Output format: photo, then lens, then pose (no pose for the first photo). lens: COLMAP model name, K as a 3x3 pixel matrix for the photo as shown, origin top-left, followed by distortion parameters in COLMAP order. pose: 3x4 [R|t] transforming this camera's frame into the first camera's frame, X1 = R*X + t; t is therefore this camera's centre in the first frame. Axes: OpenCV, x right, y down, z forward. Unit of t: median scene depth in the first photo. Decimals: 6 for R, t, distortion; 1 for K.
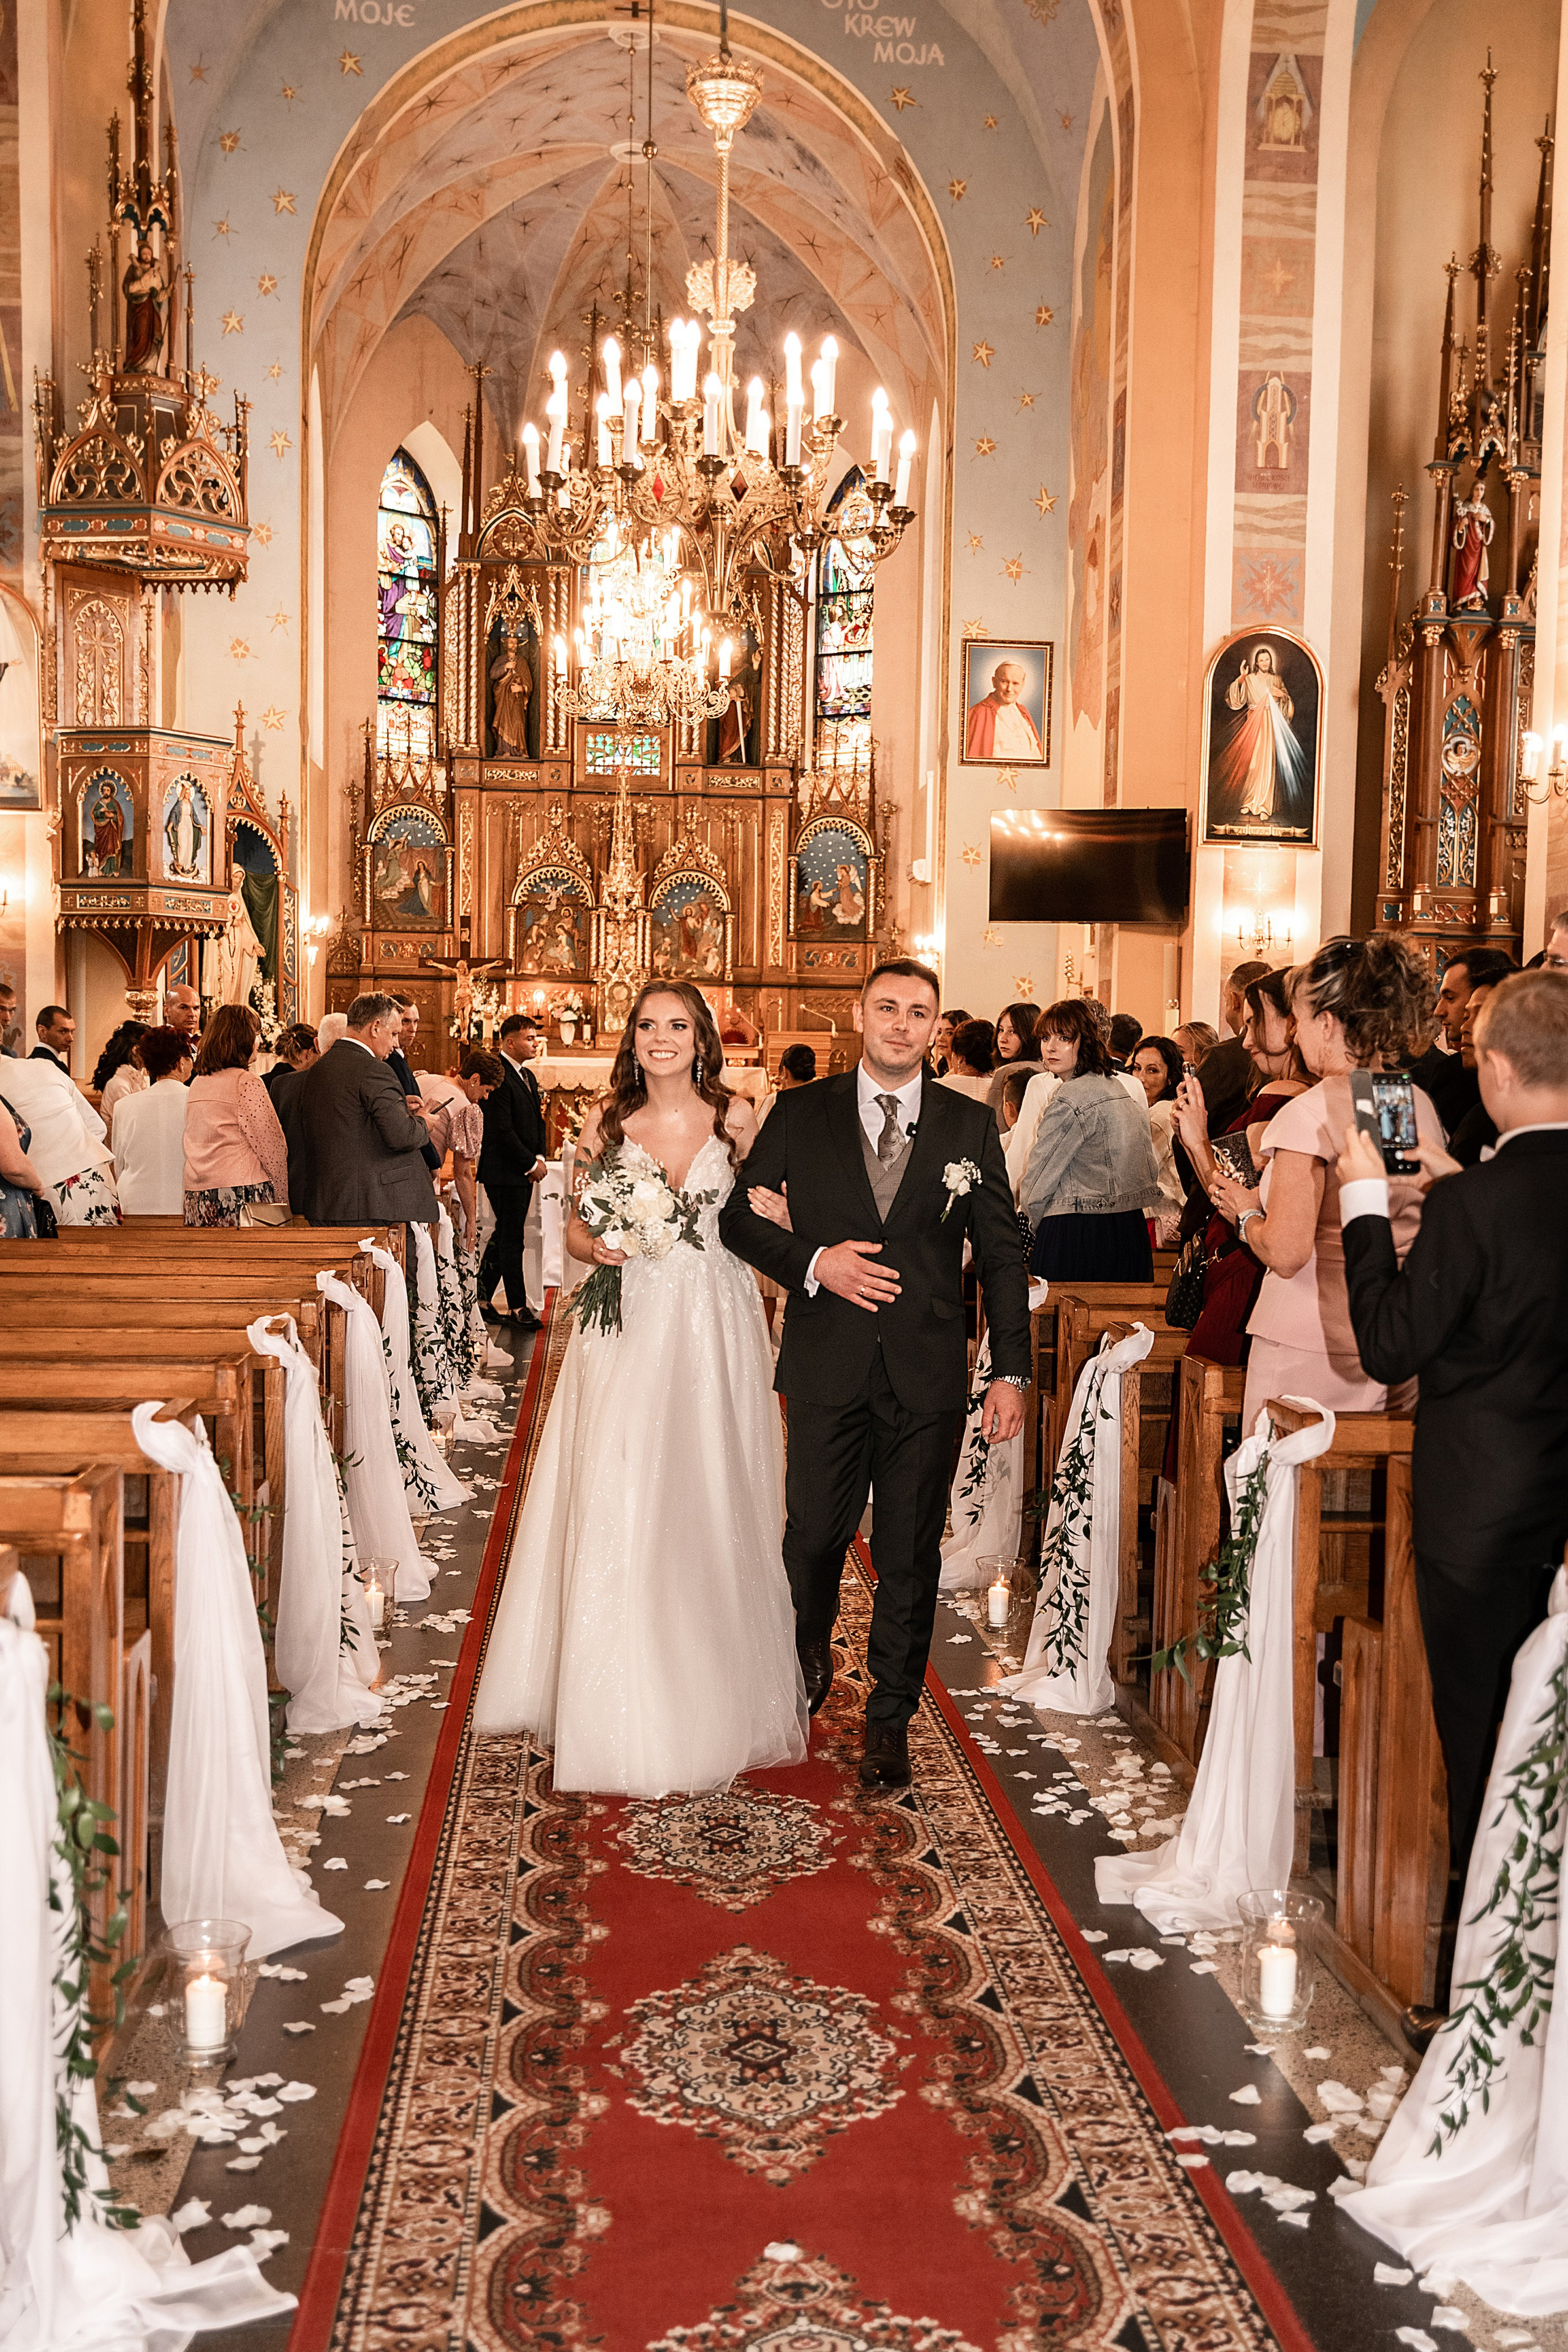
lens RADIAL K [[1689.0, 0, 785.4], [0, 1689.0, 1180.0], [0, 0, 1]] dist [0.002747, 0.000000]
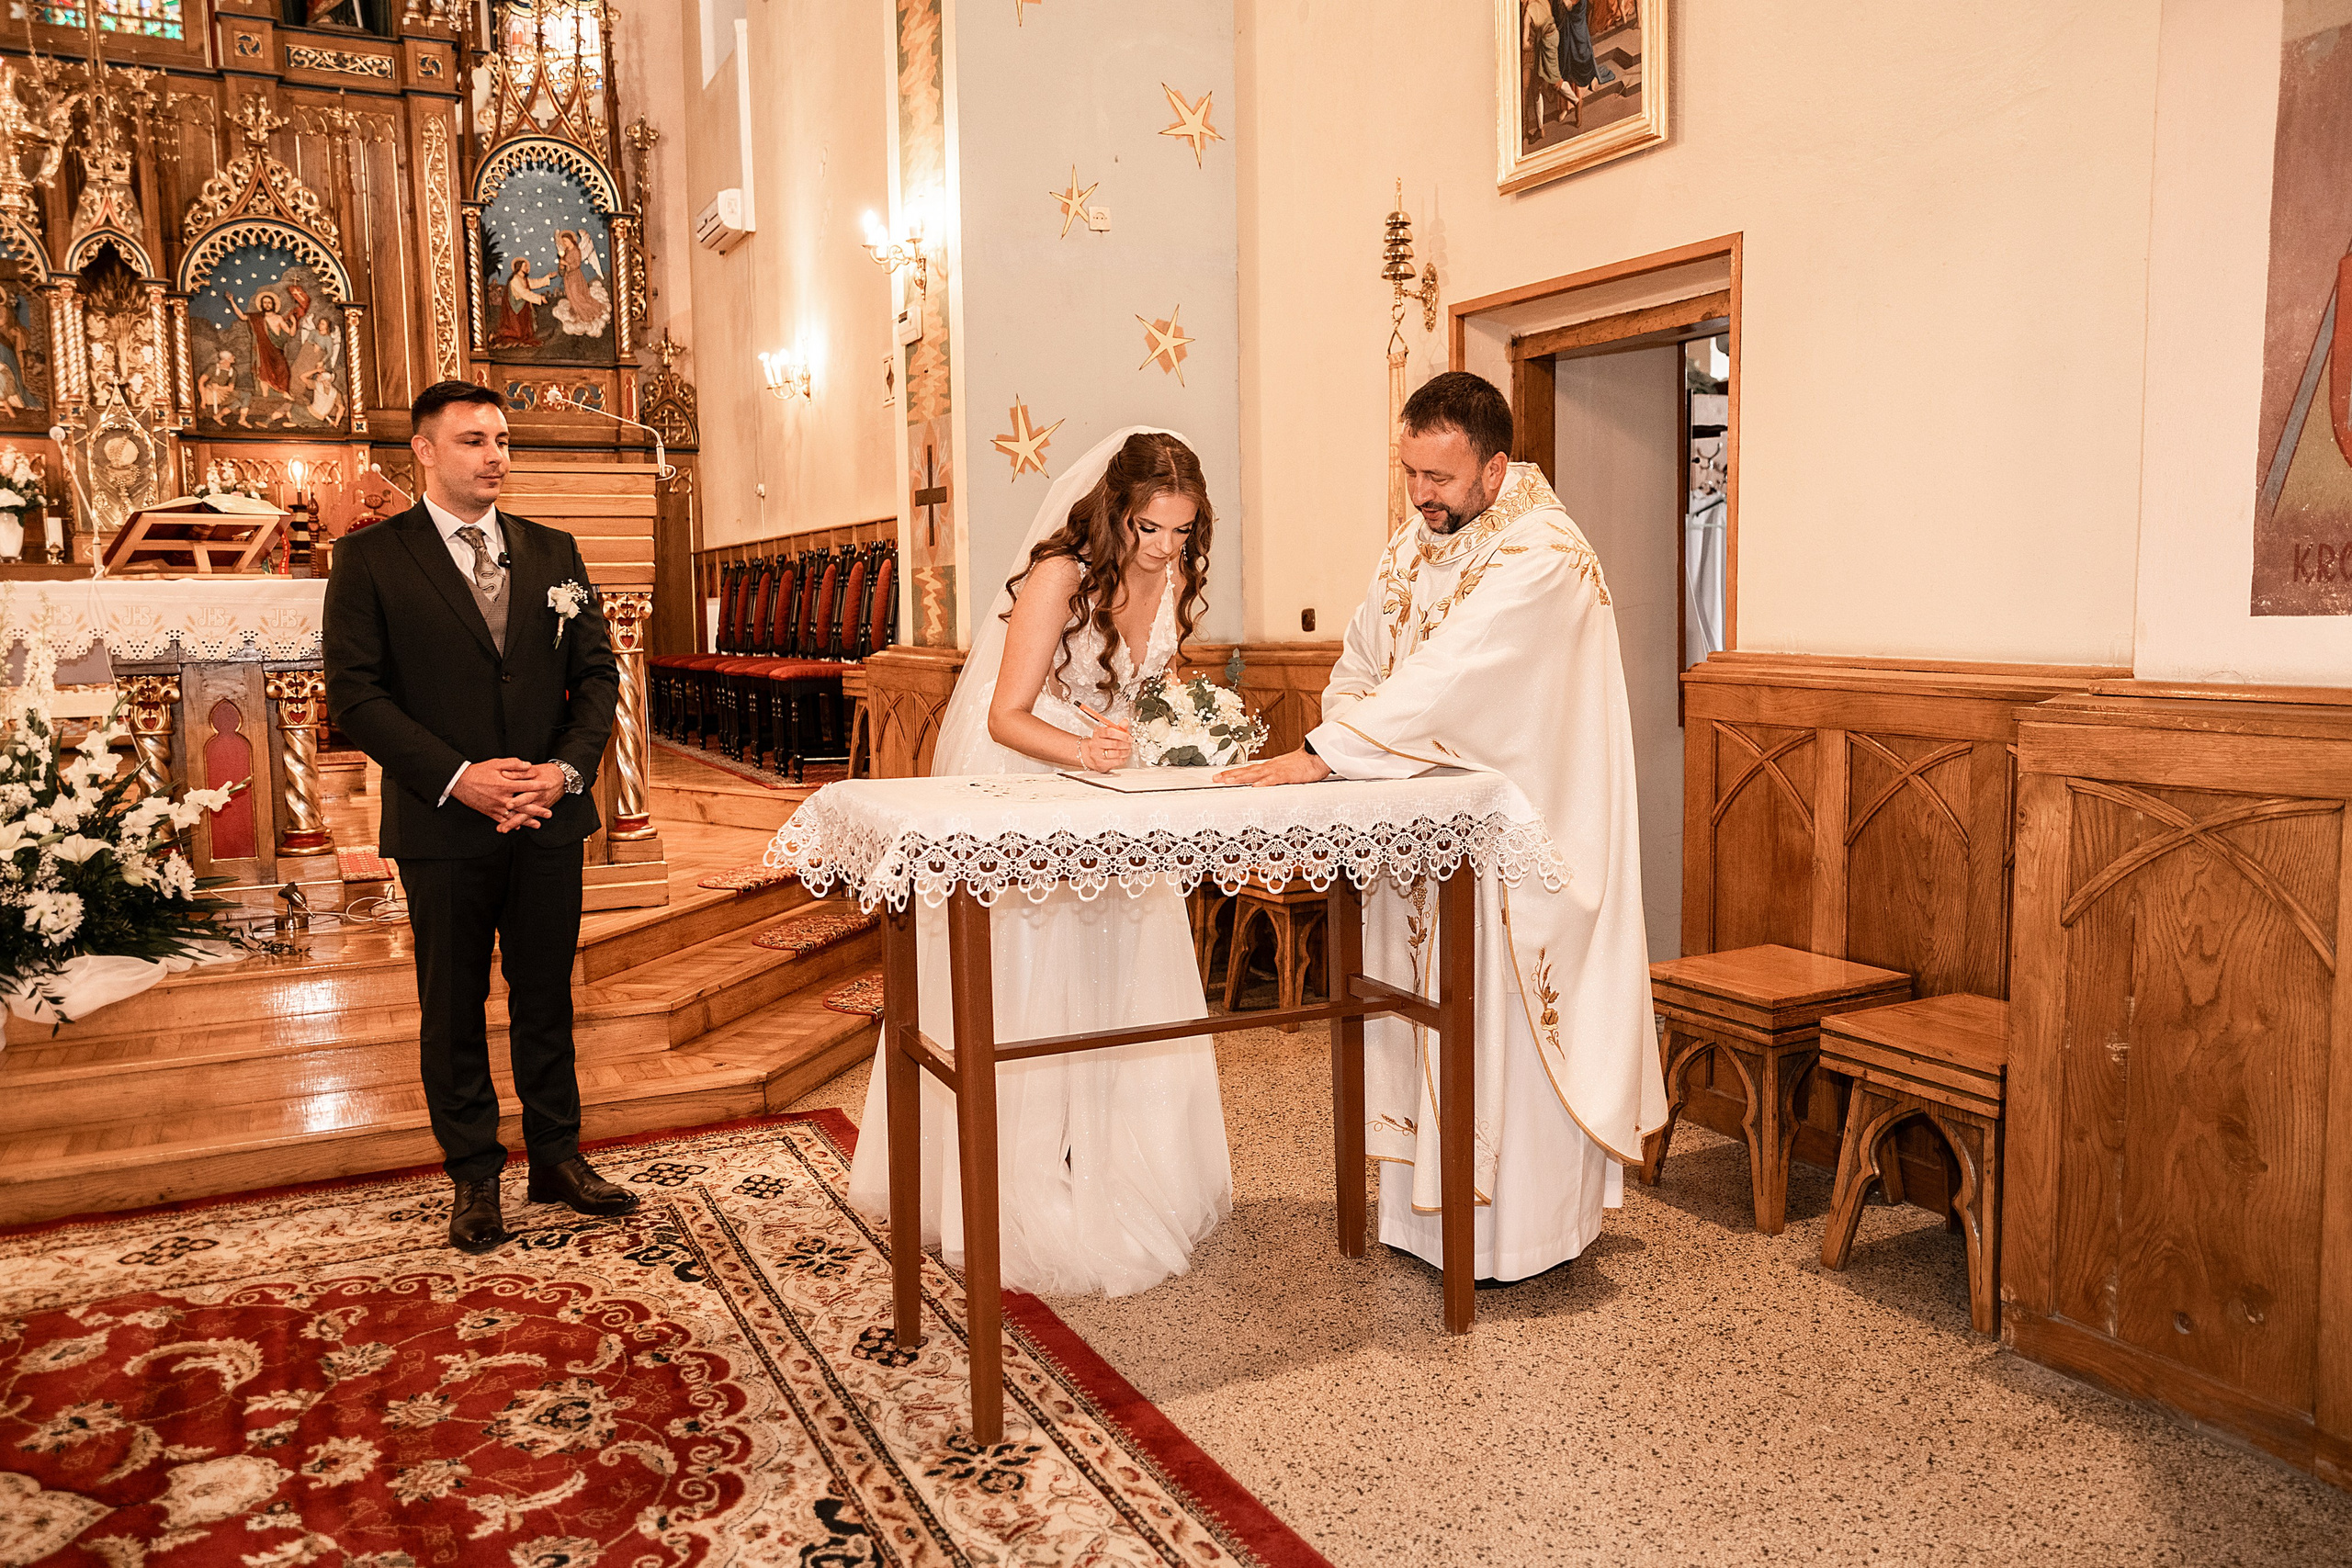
lens RADIAL K [[1784.9, 0, 1177.4], [0, 1784.9, 778.1], [0, 0, 1]] dist [-0.047762, 0.077373]
pose [[0.927973, -0.070835, 0.365853, -0.006279], [0.056748, 0.997179, 0.049131, -0.021257], [-0.368301, -0.024831, 0.929375, 0.374884]]
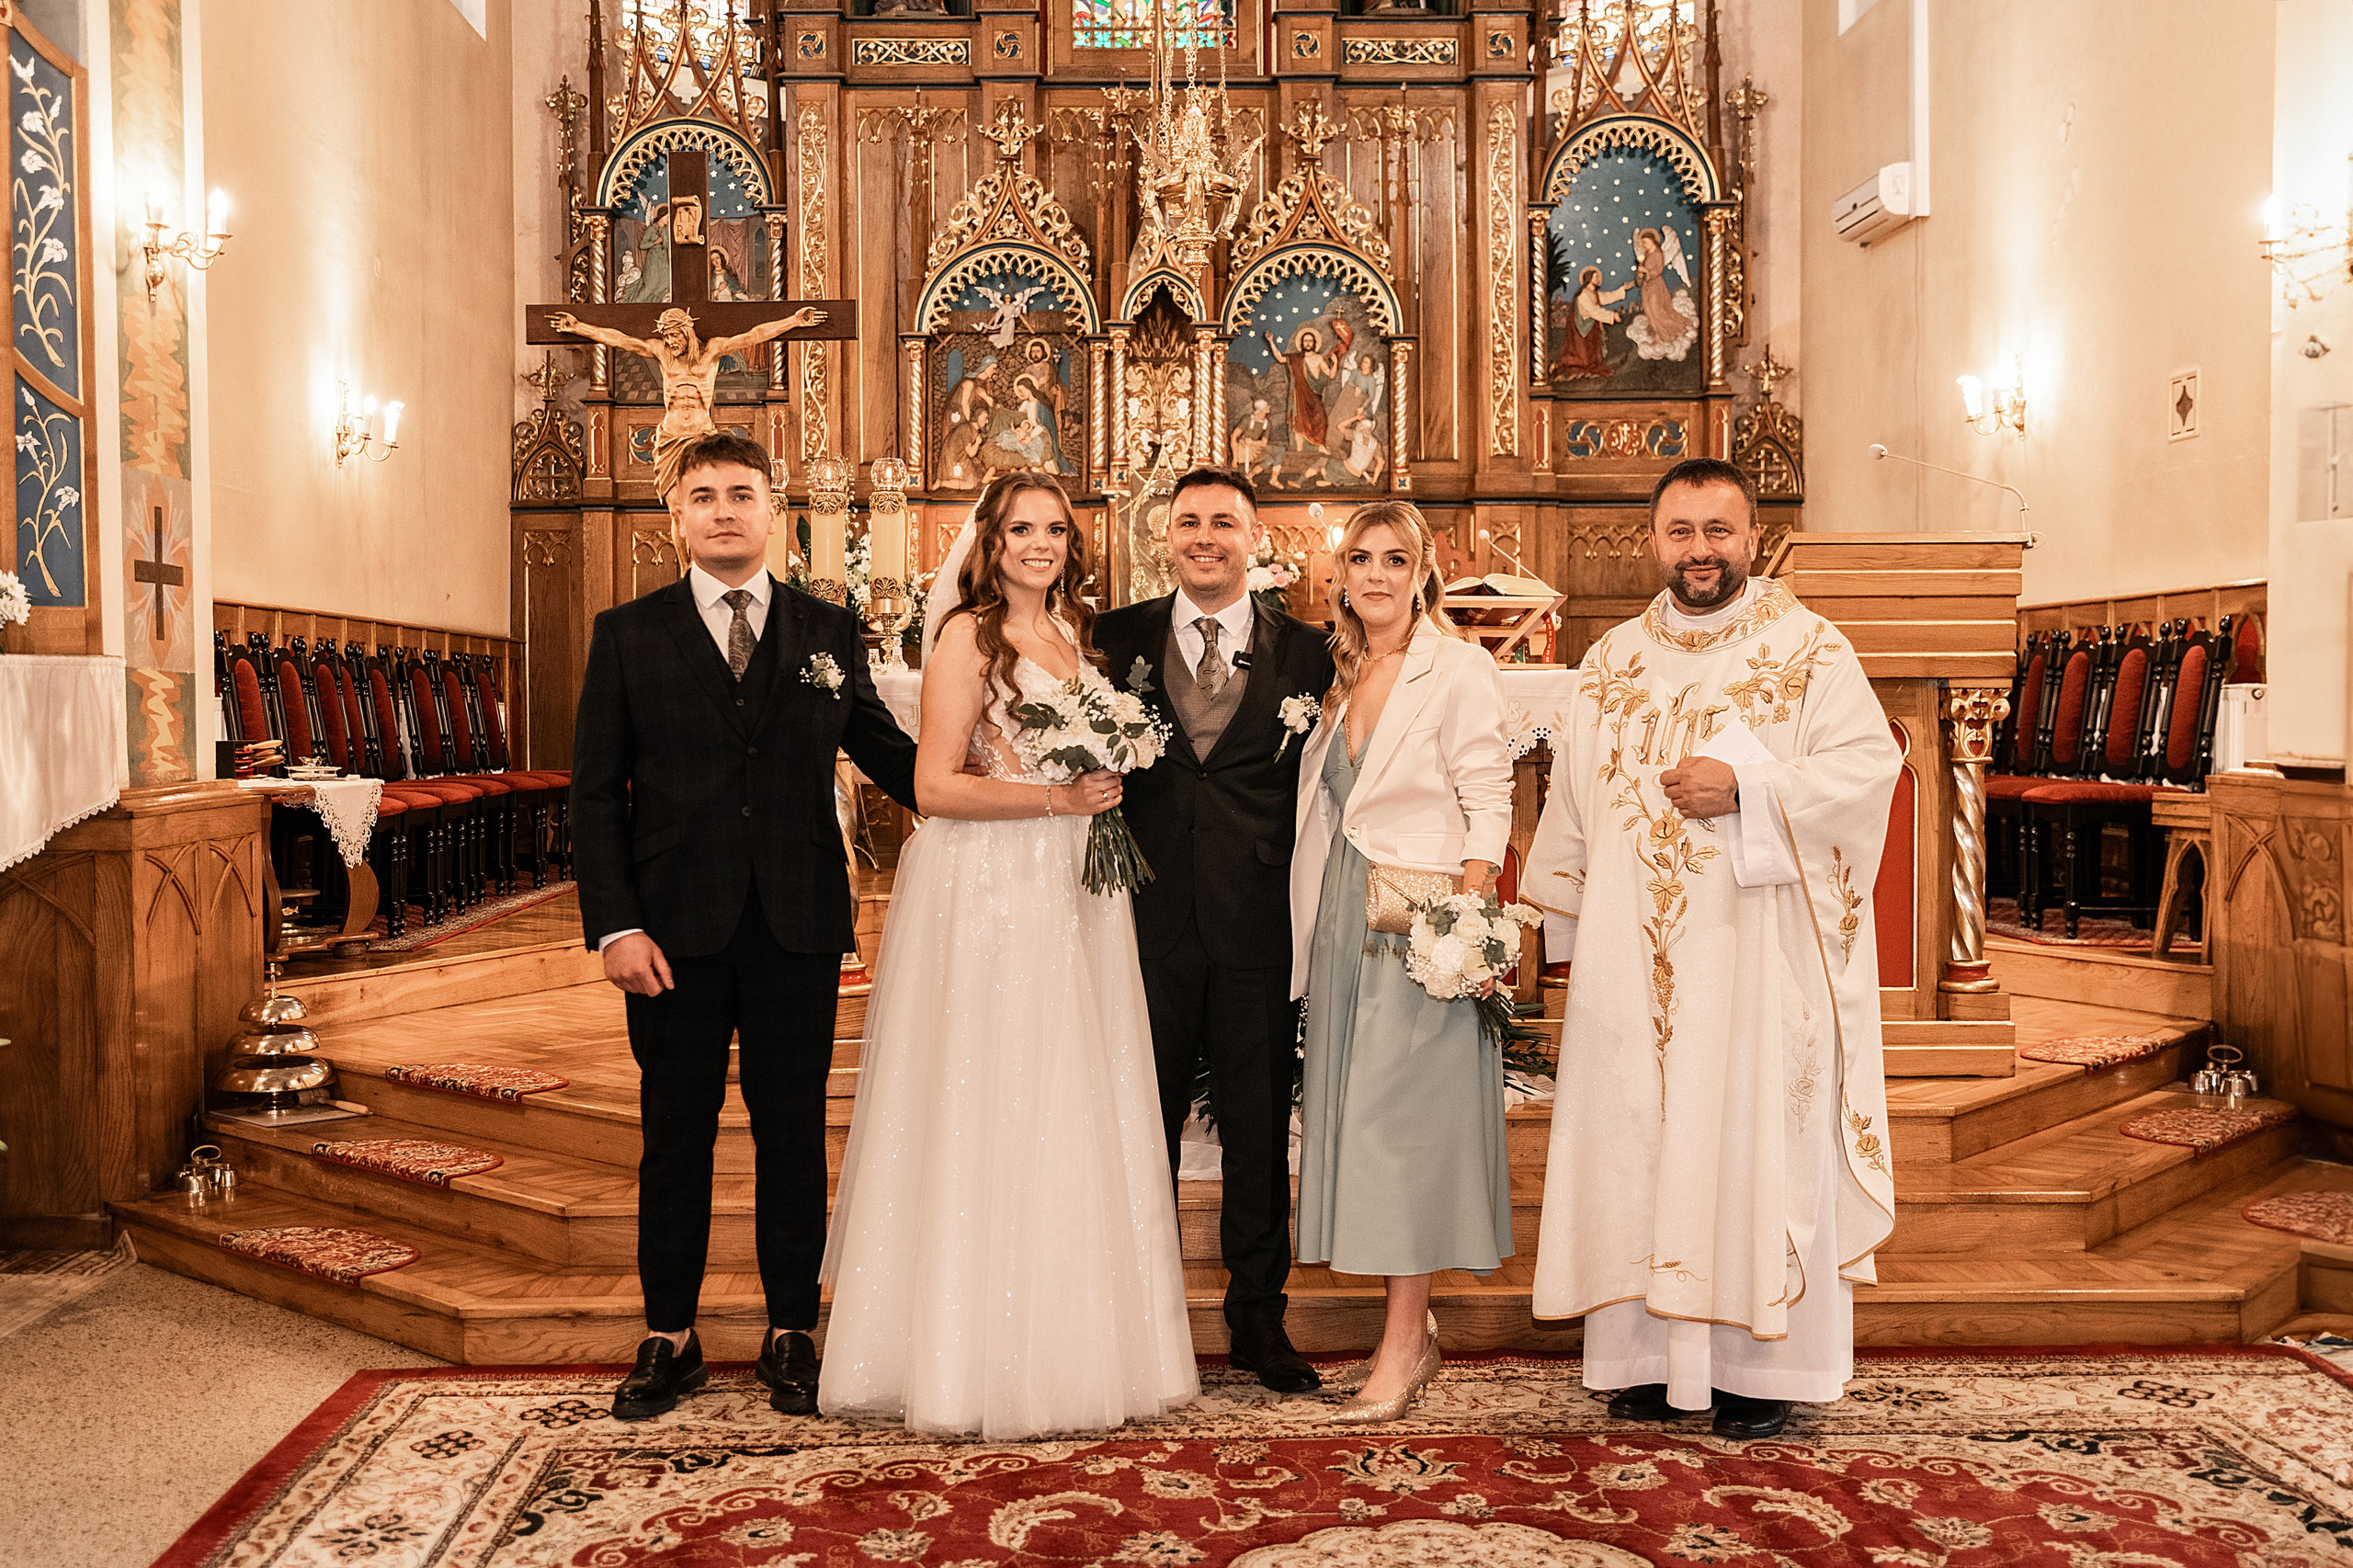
lens RADIAL K [[2456.4, 0, 1174.9], [0, 2456.4, 779.0], [0, 0, 1]] dist [0.005936, 0.012916]
pose [[0.997042, -0.023028, -0.073327, -0.047311], [0.020517, 0.999183, -0.034806, -0.021085], [0.074069, 0.033199, 0.996700, 0.353401]]
